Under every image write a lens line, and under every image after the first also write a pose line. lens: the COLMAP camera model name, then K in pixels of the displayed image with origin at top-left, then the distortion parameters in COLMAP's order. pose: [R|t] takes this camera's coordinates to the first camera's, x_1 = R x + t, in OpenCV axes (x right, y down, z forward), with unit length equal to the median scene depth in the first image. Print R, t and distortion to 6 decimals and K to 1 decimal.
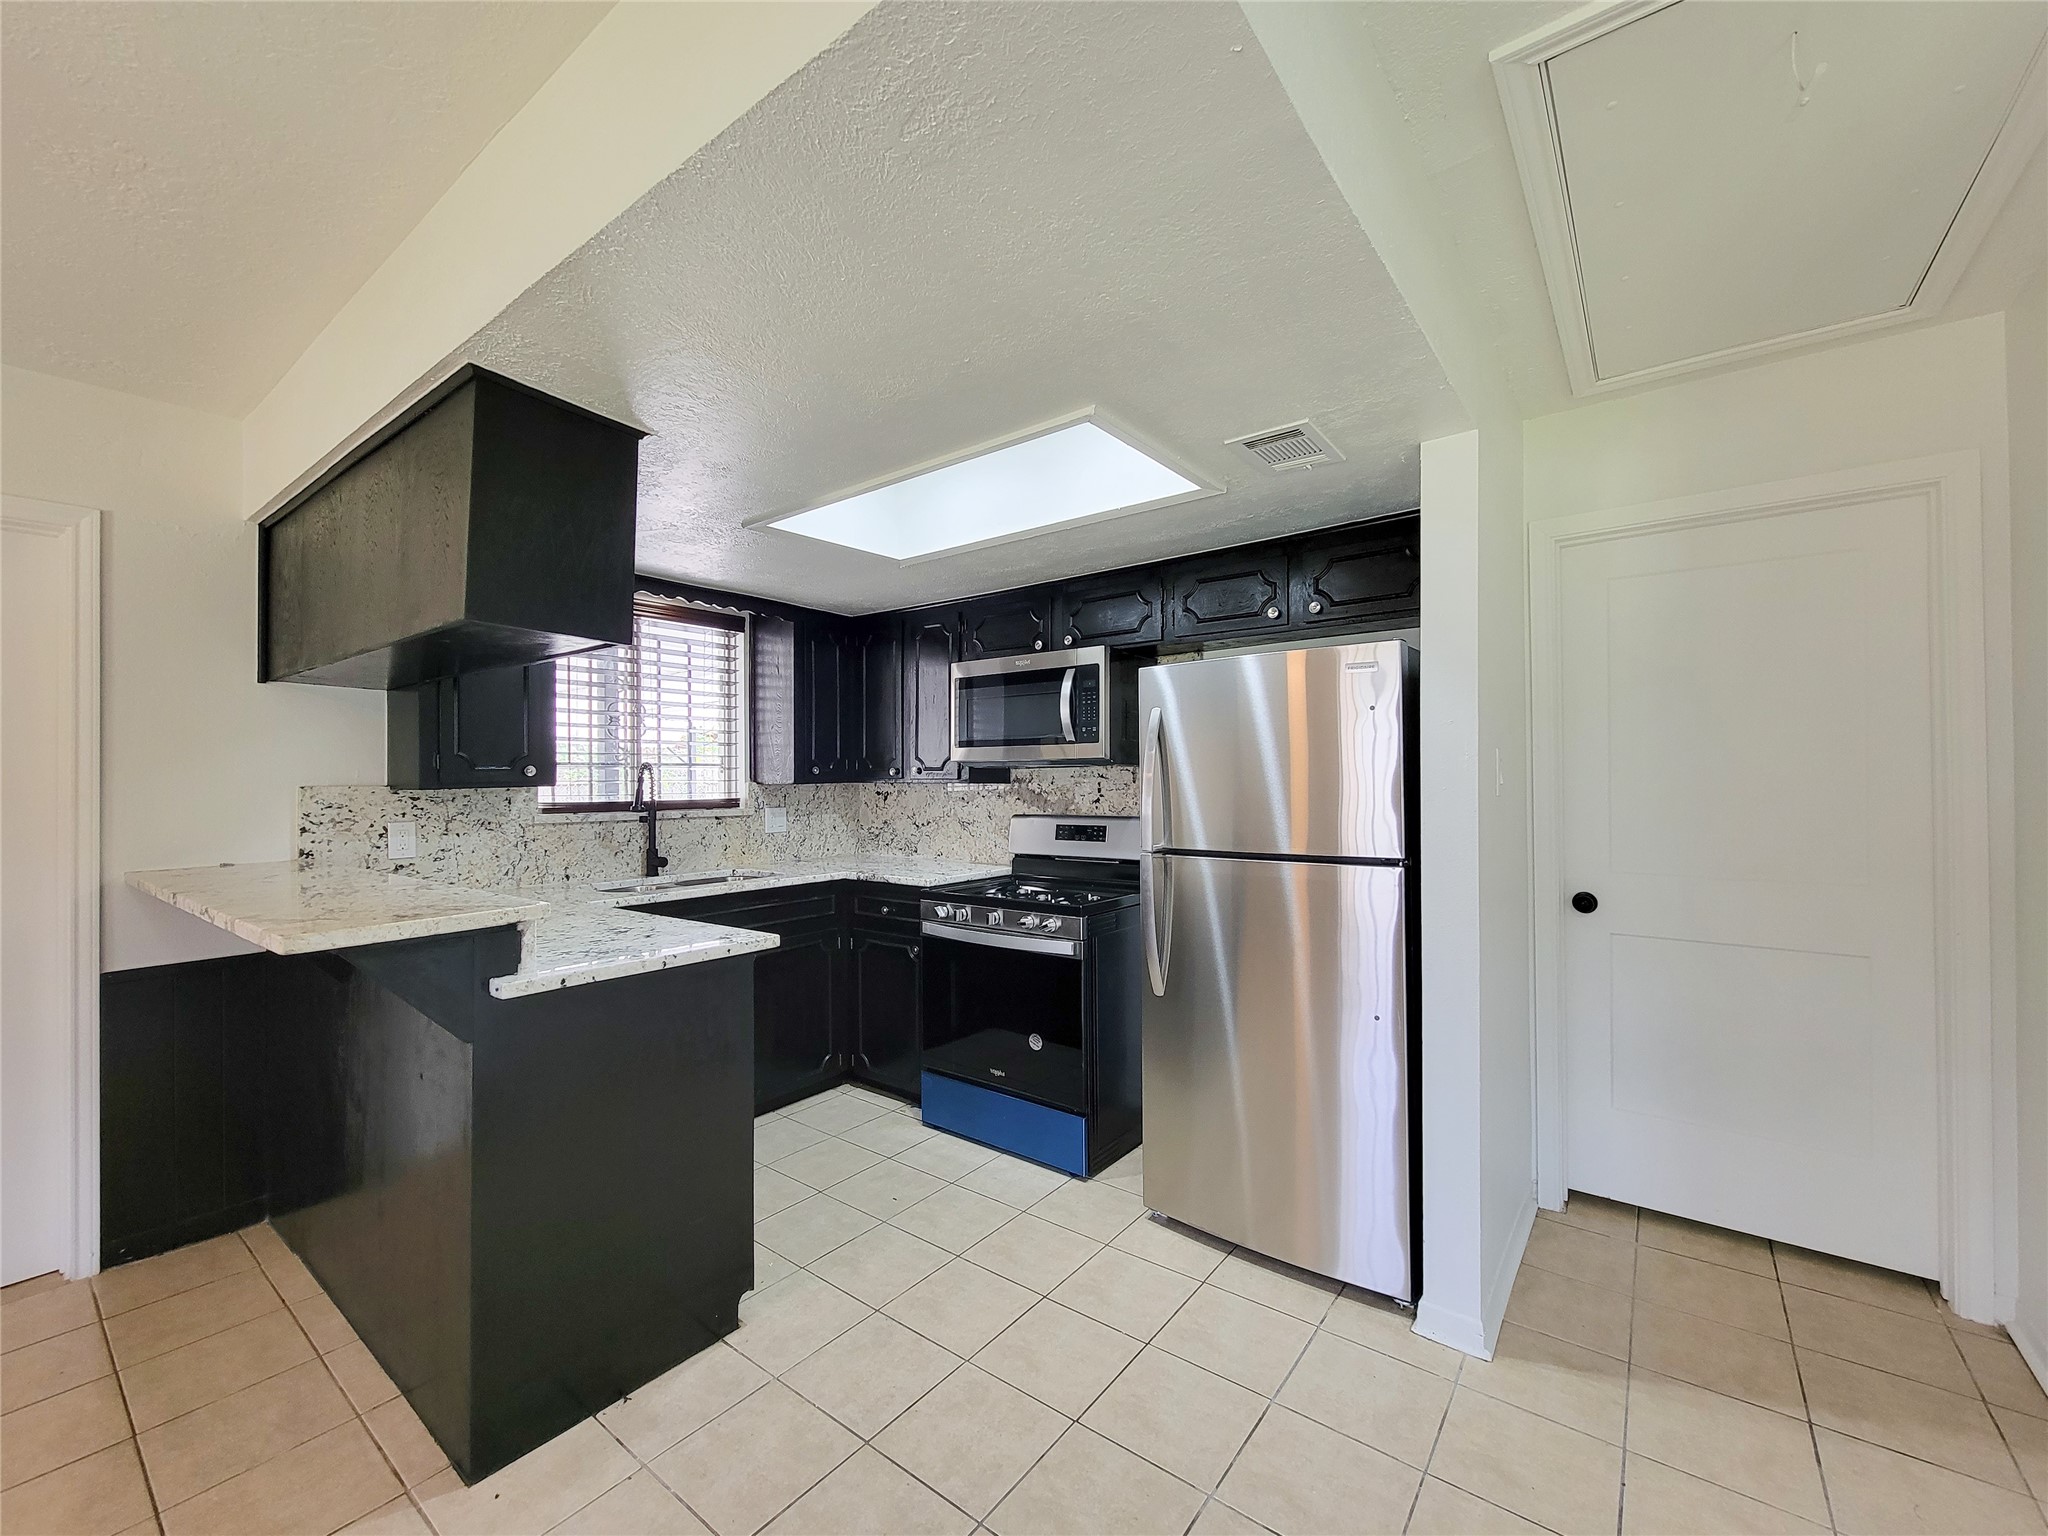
lens RADIAL K [[839.6, 0, 1024.0], [0, 839.6, 768.0], [0, 0, 1]] dist [0.008029, -0.006272]
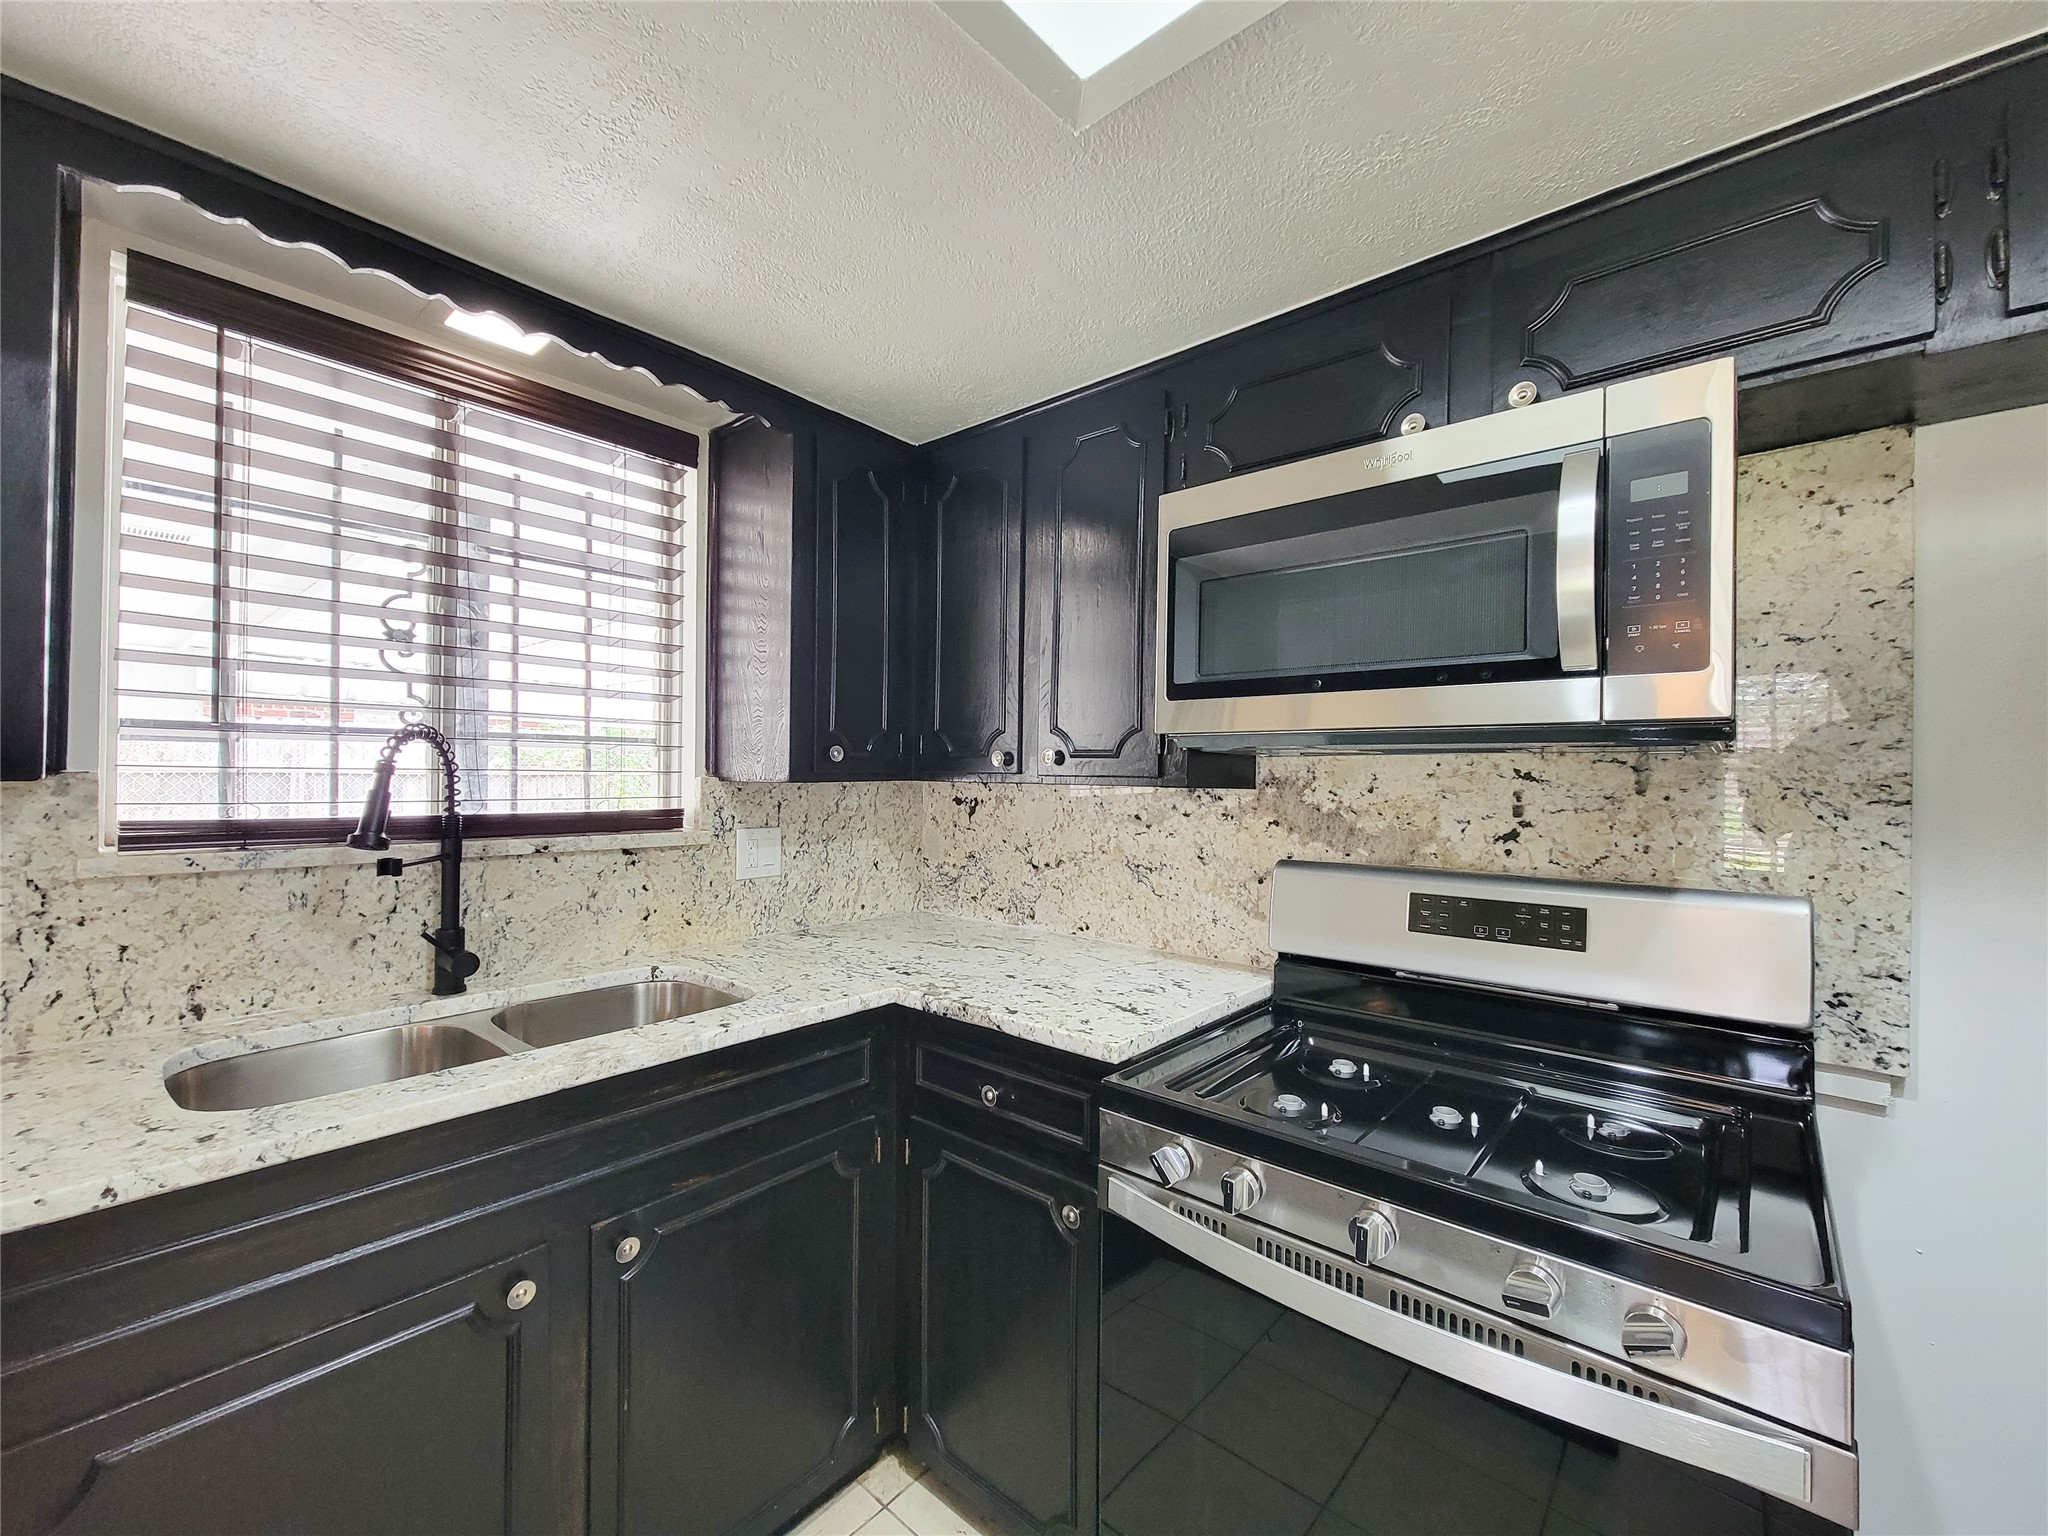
lens RADIAL K [[839.6, 0, 1024.0], [0, 839.6, 768.0], [0, 0, 1]] dist [0.008029, -0.006272]
pose [[0.998250, 0.015630, -0.057033, -0.125276], [-0.015451, 0.999874, 0.003570, 0.008123], [0.057081, -0.002683, 0.998366, 0.579417]]
